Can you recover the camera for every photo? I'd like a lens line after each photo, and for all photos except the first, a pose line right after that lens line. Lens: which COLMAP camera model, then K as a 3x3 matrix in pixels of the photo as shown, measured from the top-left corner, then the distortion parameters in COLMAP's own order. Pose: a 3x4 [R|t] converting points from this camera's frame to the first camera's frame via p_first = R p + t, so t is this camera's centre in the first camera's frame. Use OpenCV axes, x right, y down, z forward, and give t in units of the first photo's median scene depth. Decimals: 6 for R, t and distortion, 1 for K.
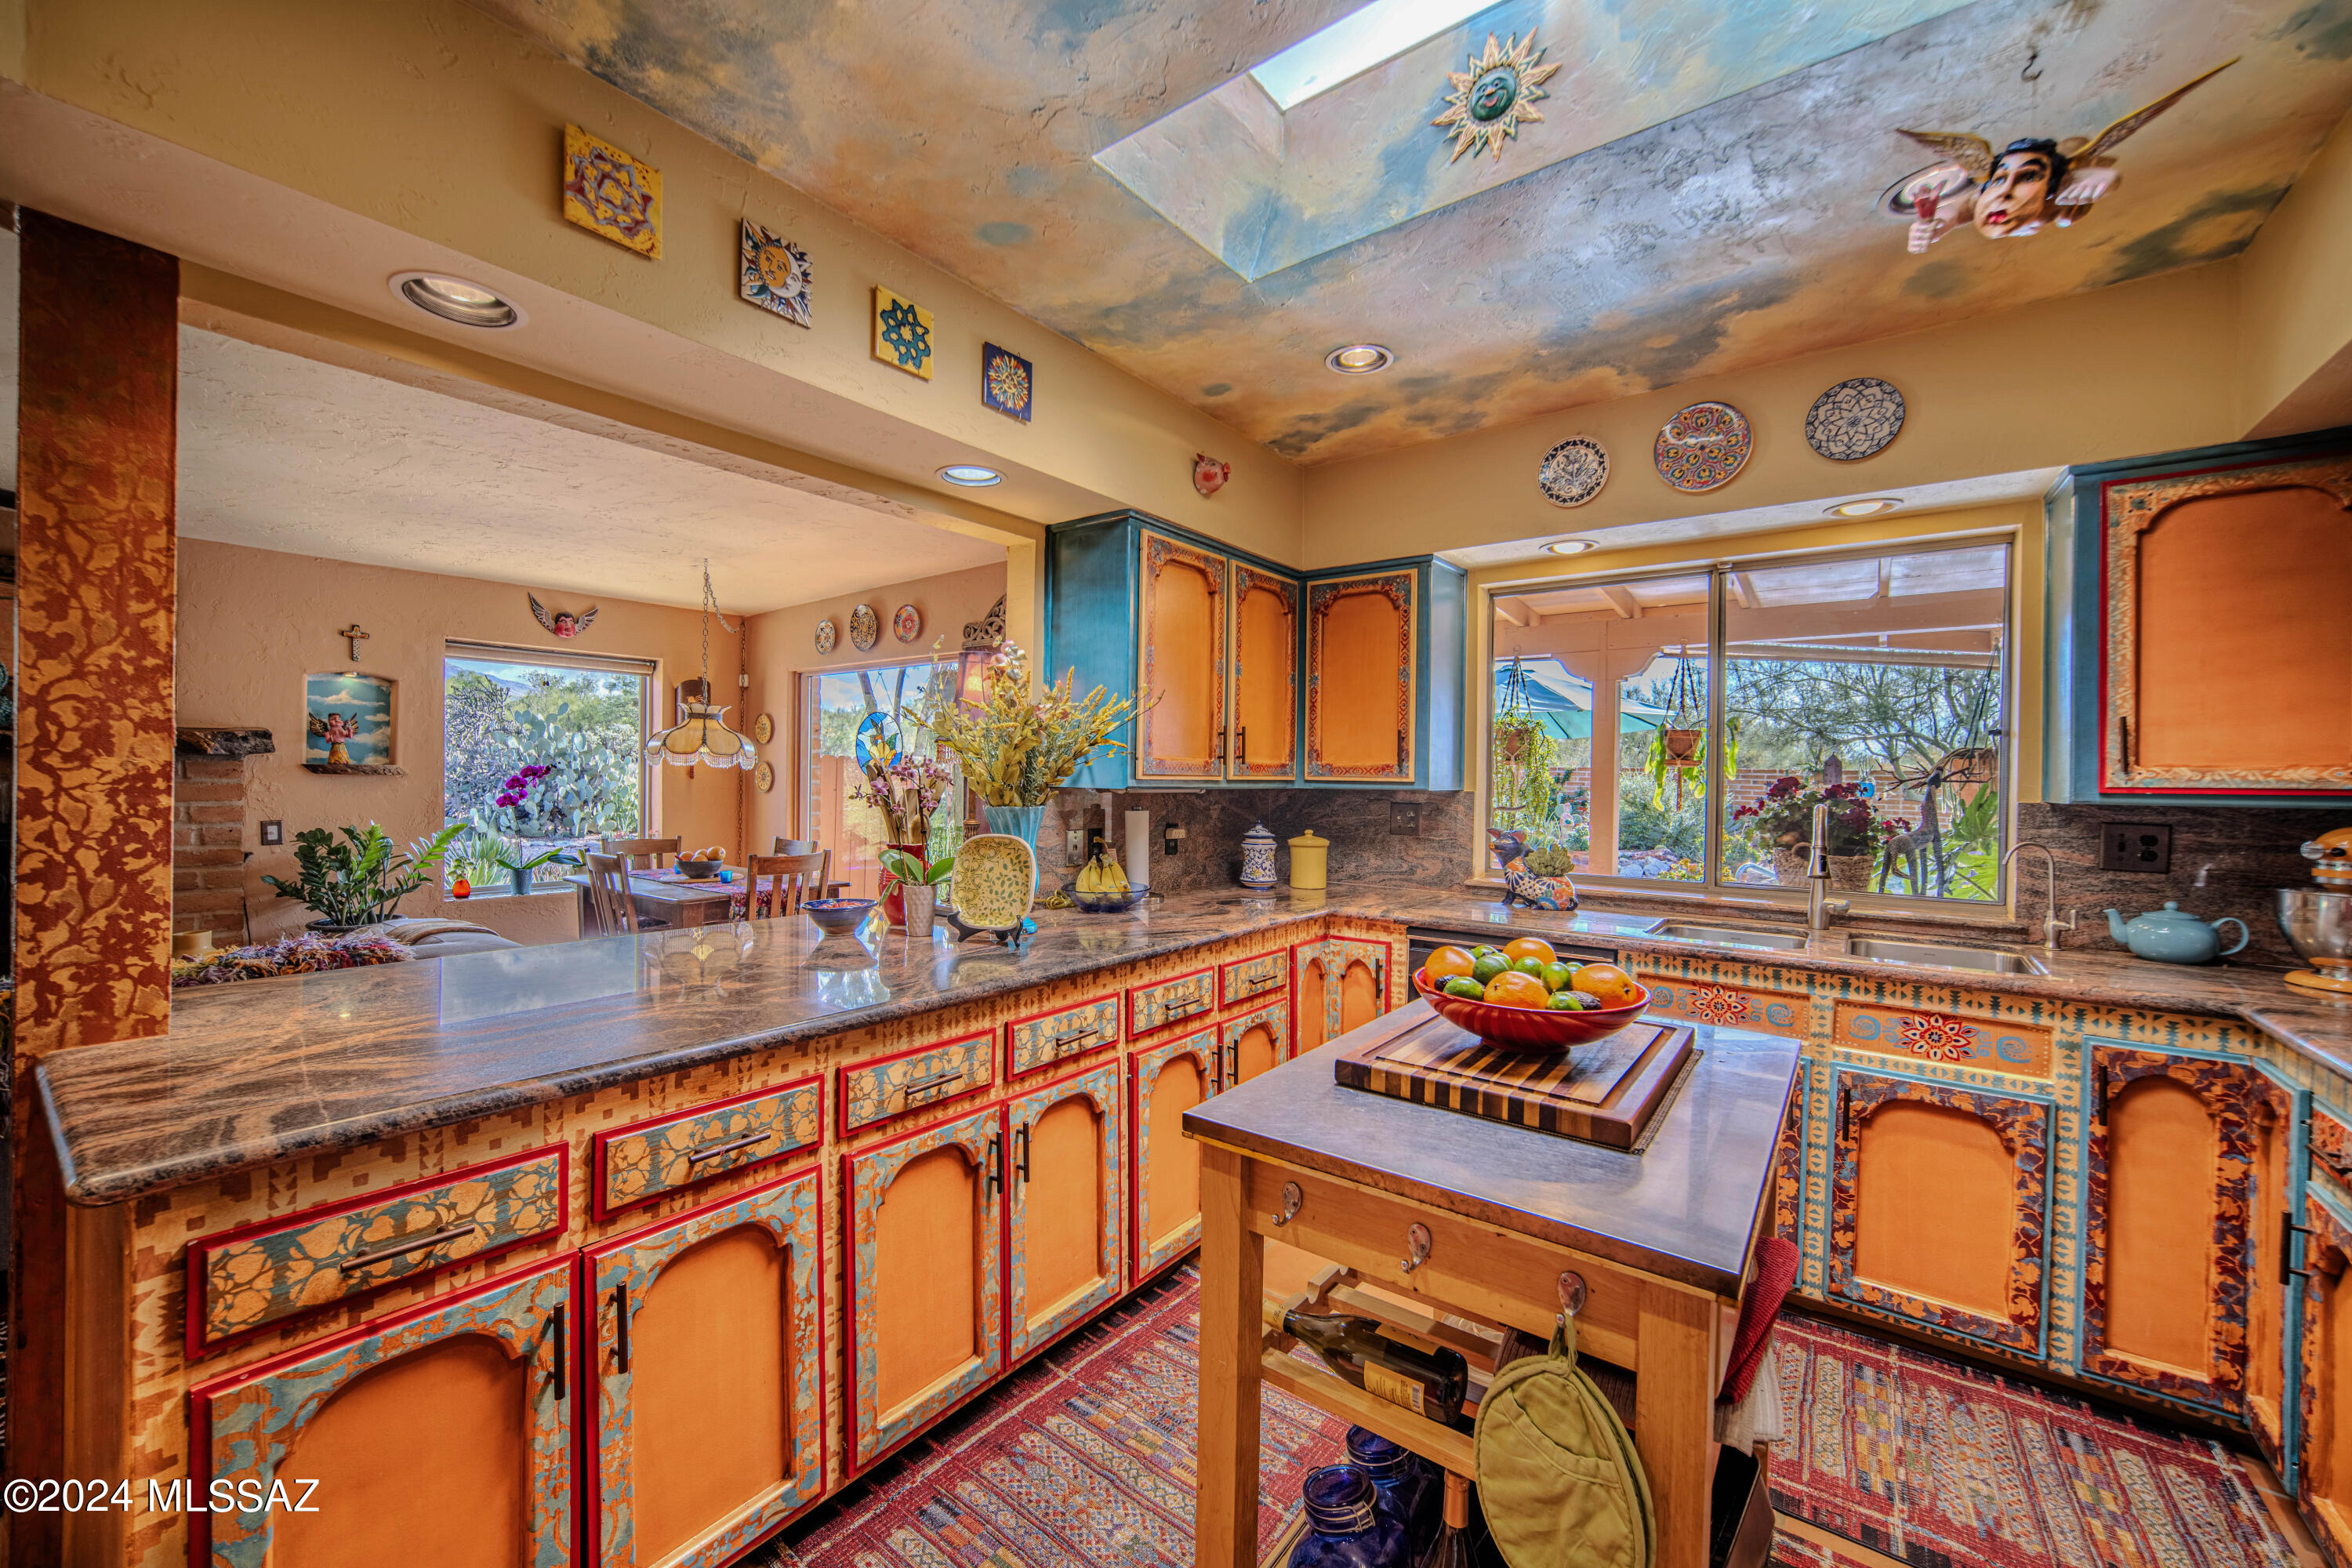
lens RADIAL K [[938.5, 0, 1176.0], [0, 938.5, 784.0], [0, 0, 1]] dist [-0.022161, 0.005832]
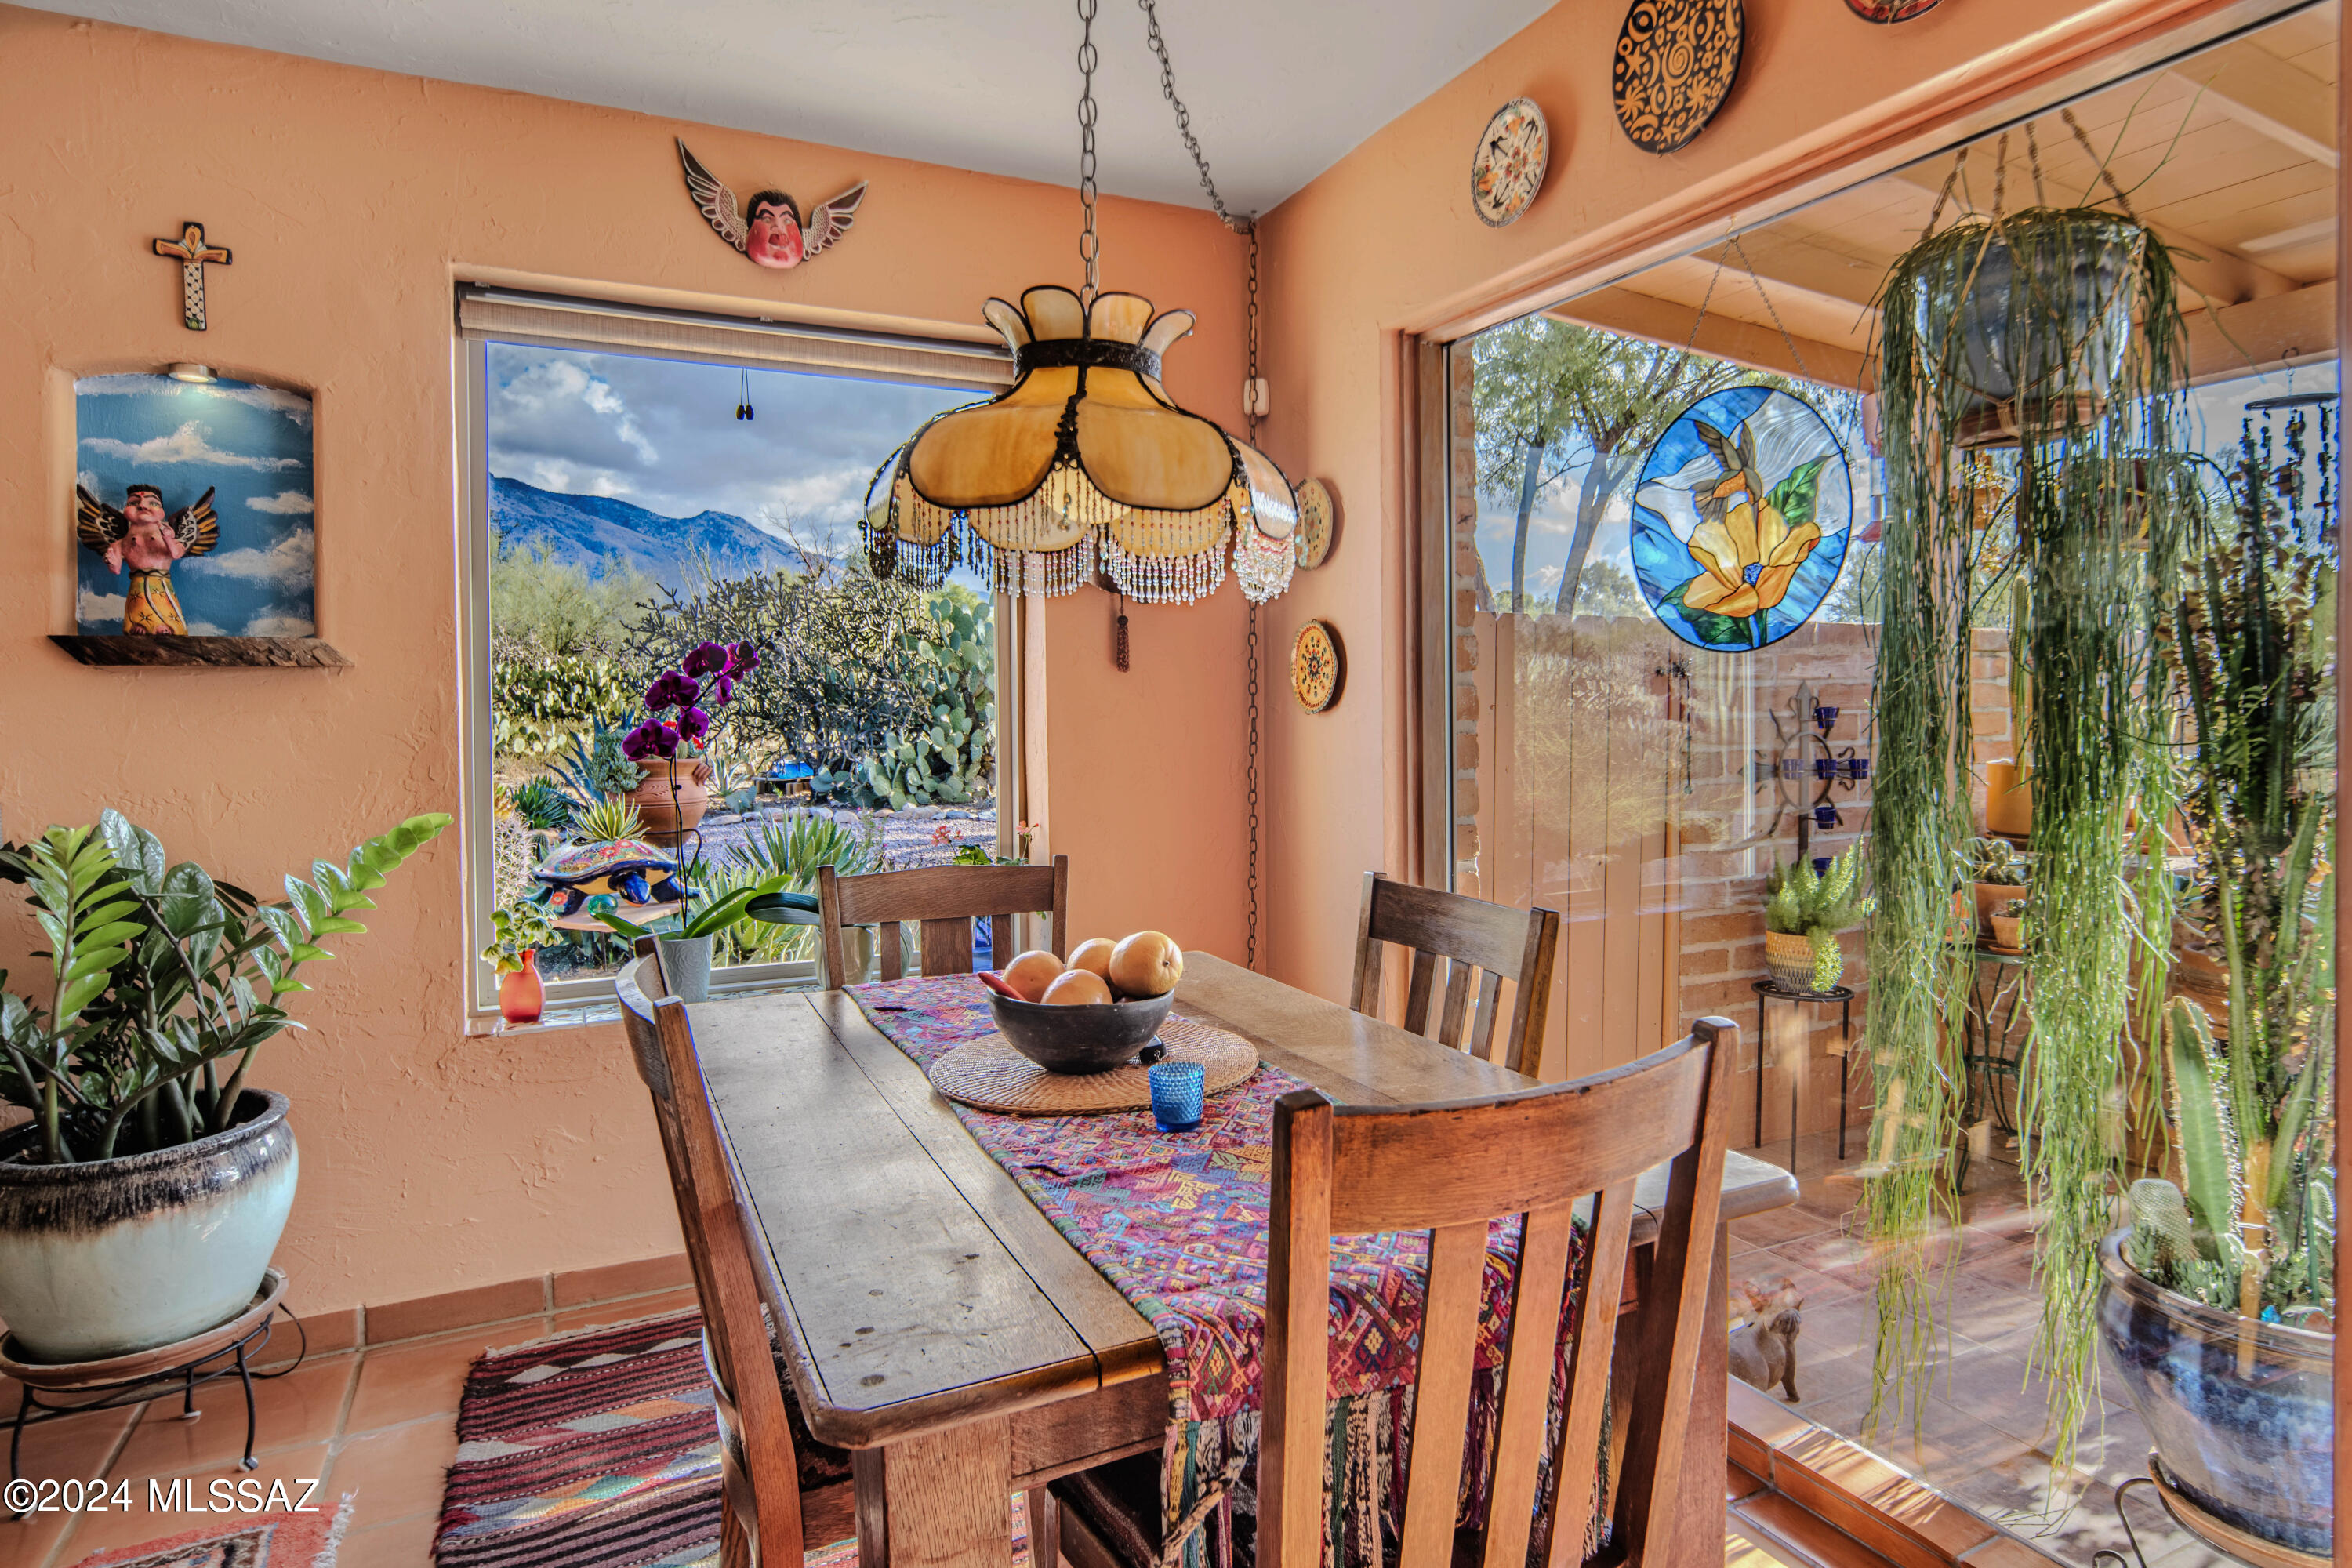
lens RADIAL K [[1275.7, 0, 1225.5], [0, 1275.7, 740.3], [0, 0, 1]] dist [0.000072, 0.000235]
pose [[0.891944, -0.008179, -0.452071, -0.716117], [0.015853, 0.999787, 0.013189, 0.034222], [0.451867, -0.018930, 0.891884, 1.571396]]
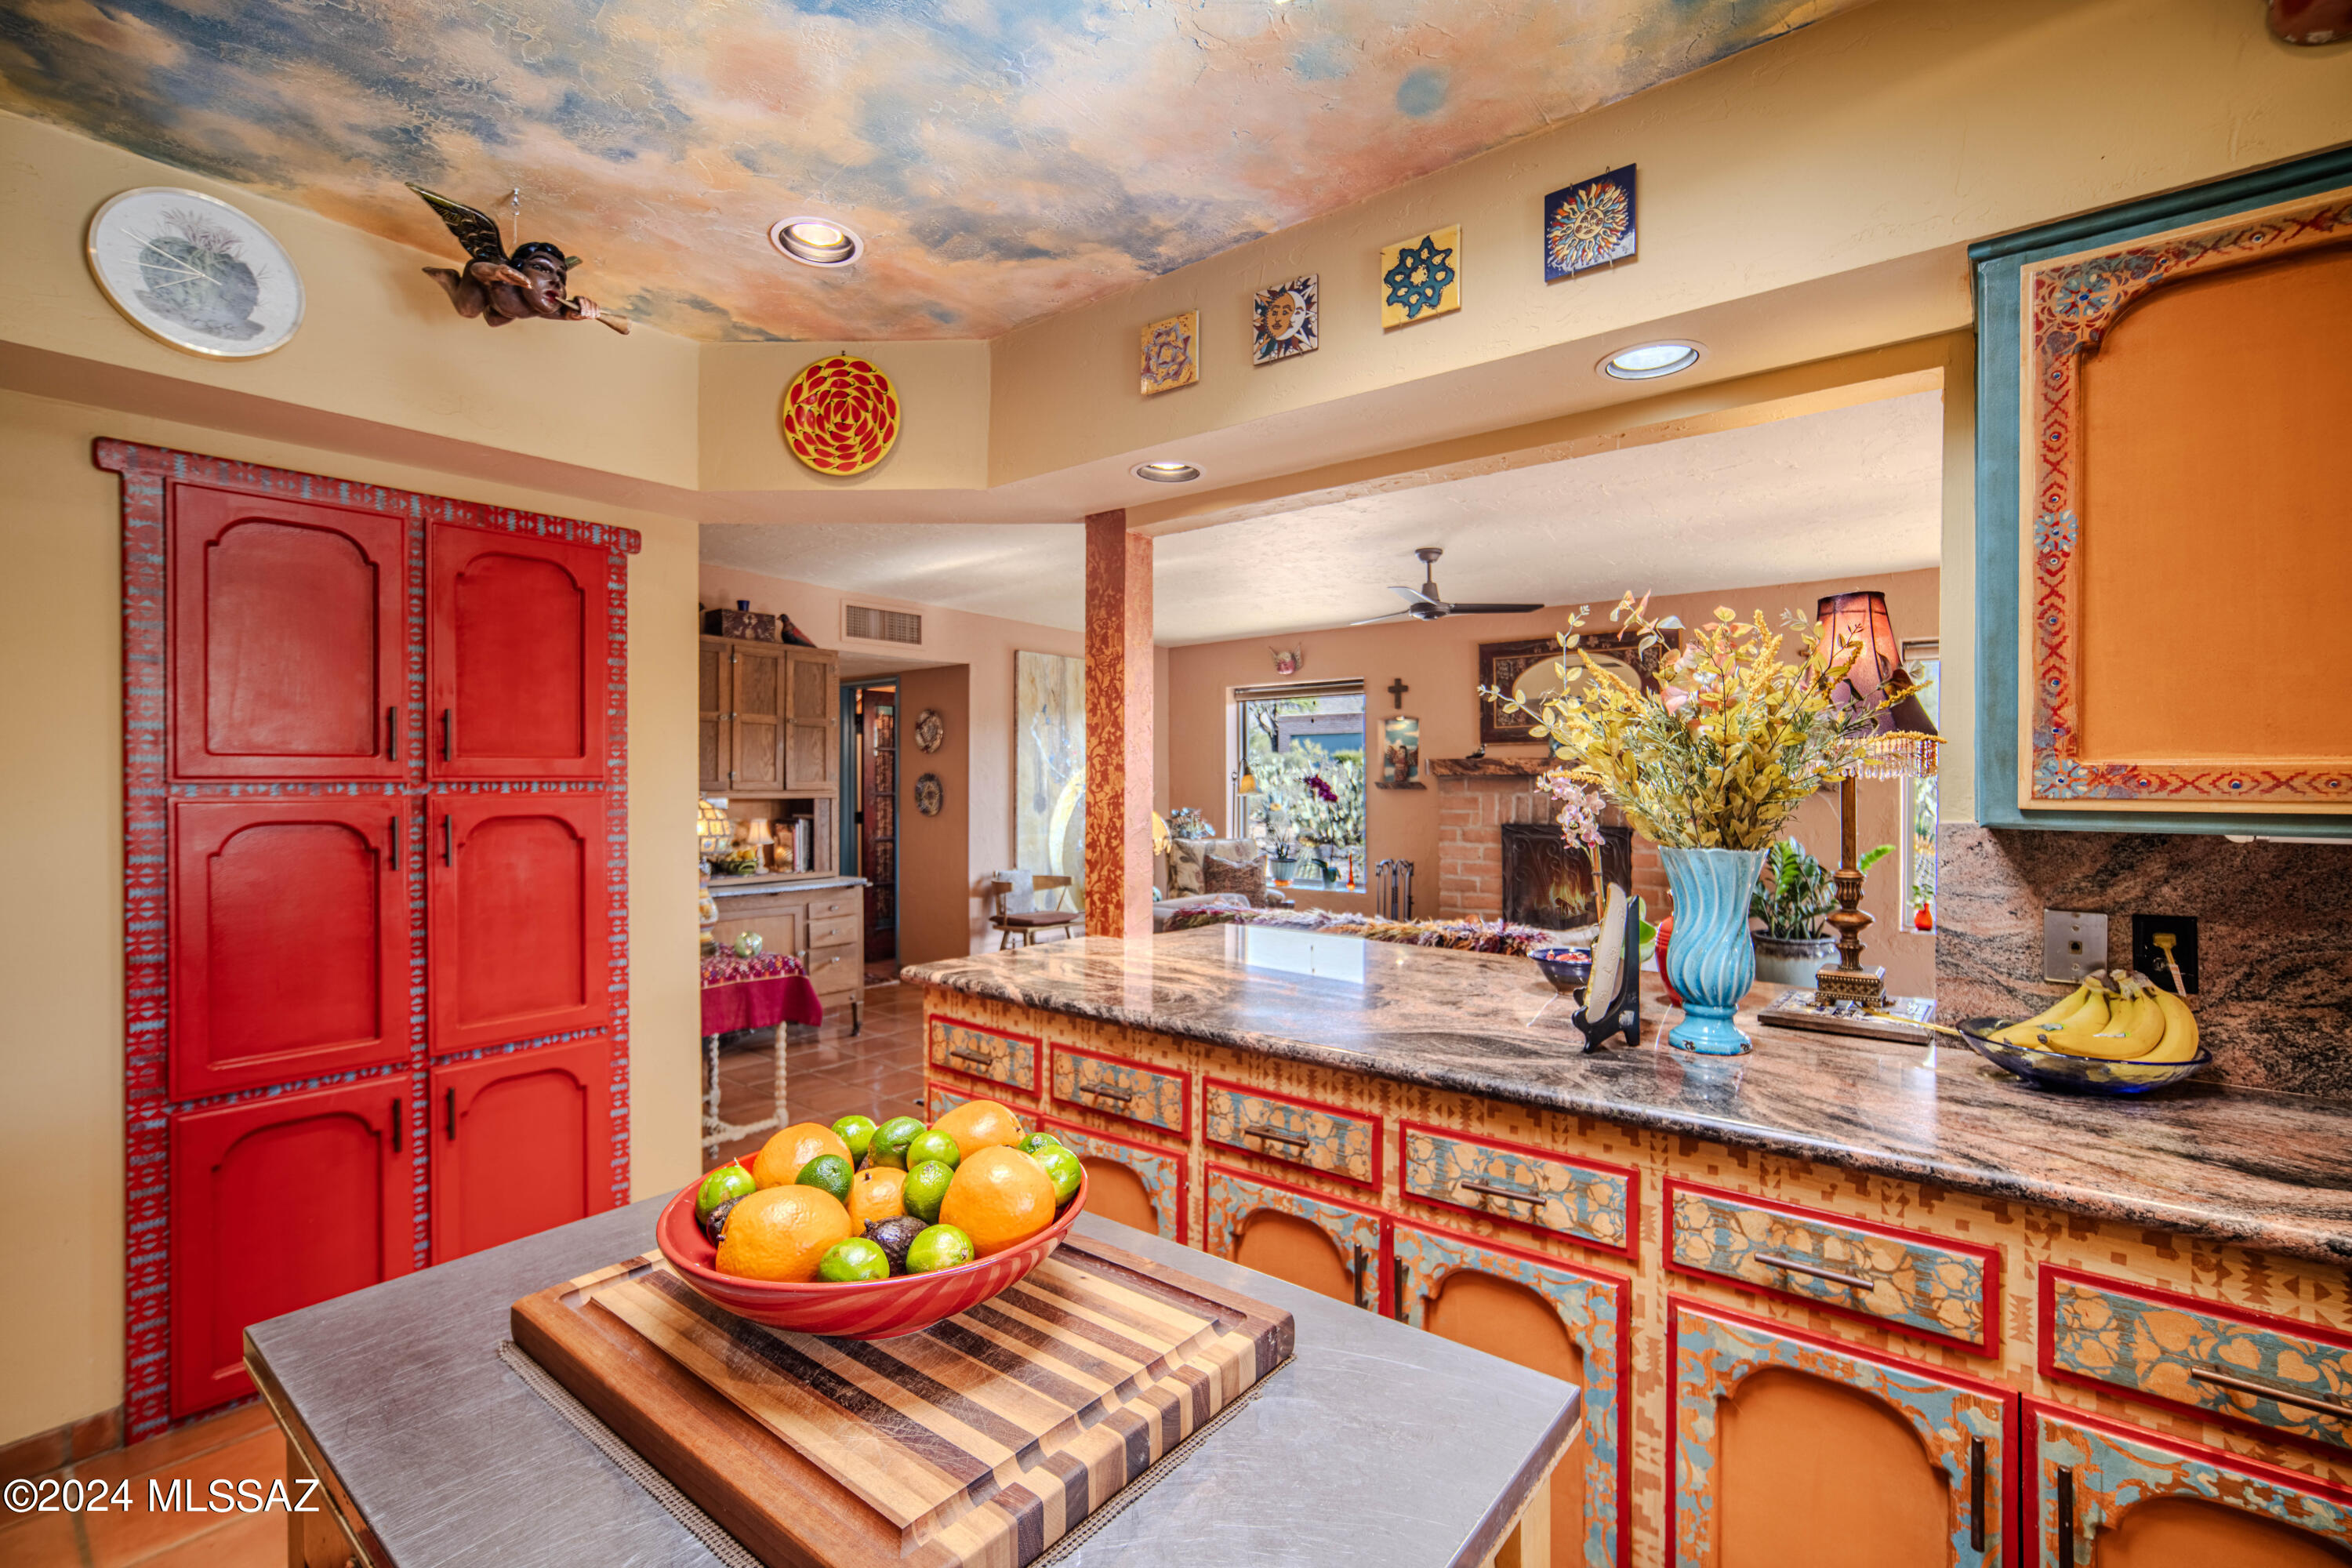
lens RADIAL K [[1057.2, 0, 1176.0], [0, 1057.2, 784.0], [0, 0, 1]] dist [-0.016438, 0.000066]
pose [[-0.046774, -0.004912, -0.998893, 0.612289], [-0.008637, 0.999953, -0.004513, -0.013834], [0.998868, 0.008416, -0.046814, 0.750484]]
